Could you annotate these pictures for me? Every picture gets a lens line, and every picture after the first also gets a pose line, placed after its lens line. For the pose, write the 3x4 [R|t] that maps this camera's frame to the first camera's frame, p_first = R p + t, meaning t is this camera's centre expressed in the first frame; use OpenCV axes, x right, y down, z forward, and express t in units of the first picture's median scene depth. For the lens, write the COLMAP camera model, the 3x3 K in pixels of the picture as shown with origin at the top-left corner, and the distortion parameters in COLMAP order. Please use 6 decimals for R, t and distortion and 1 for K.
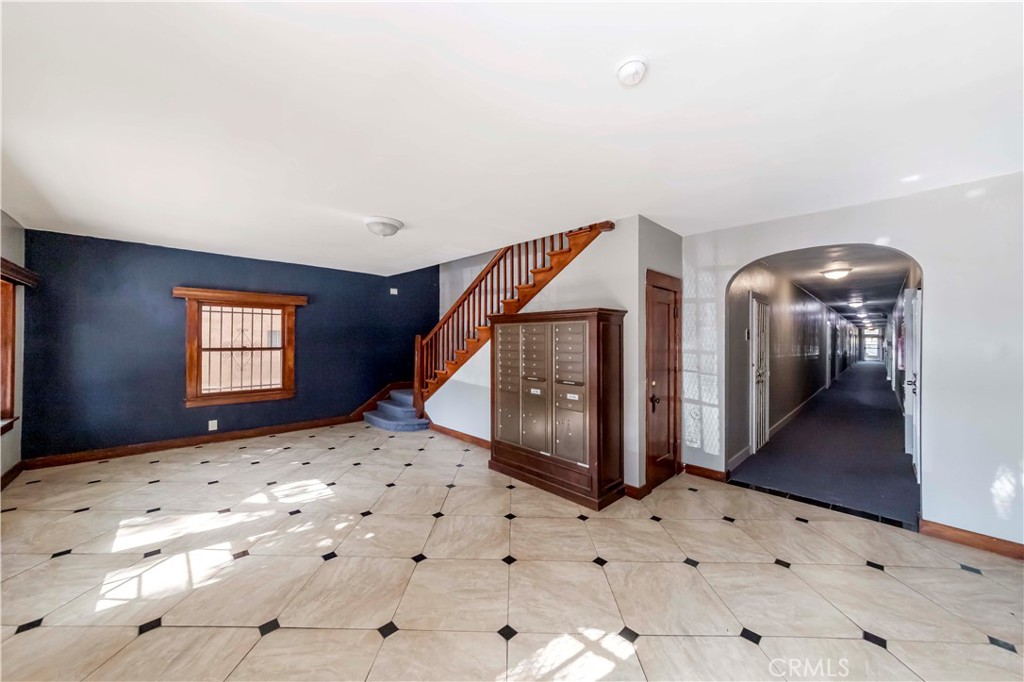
lens RADIAL K [[367.5, 0, 512.0], [0, 367.5, 341.0], [0, 0, 1]] dist [-0.009450, 0.005743]
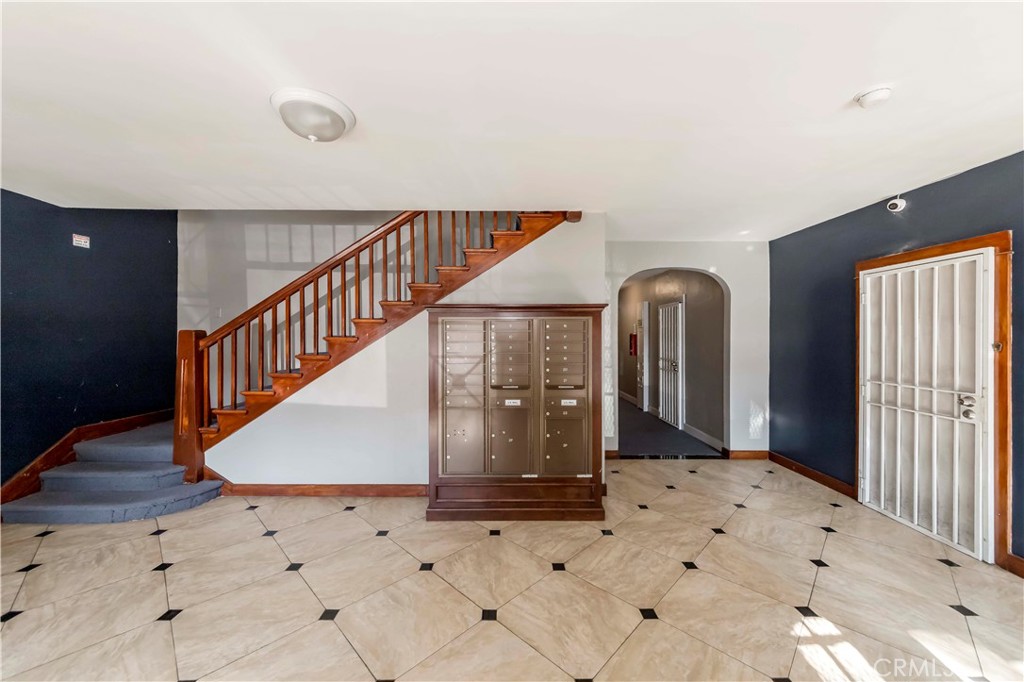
lens RADIAL K [[377.6, 0, 512.0], [0, 377.6, 341.0], [0, 0, 1]] dist [-0.005997, -0.000129]
pose [[0.690358, -0.013374, 0.723345, -0.519128], [0.006630, 0.999904, 0.012160, -0.006963], [-0.723438, -0.003599, 0.690380, 0.422655]]
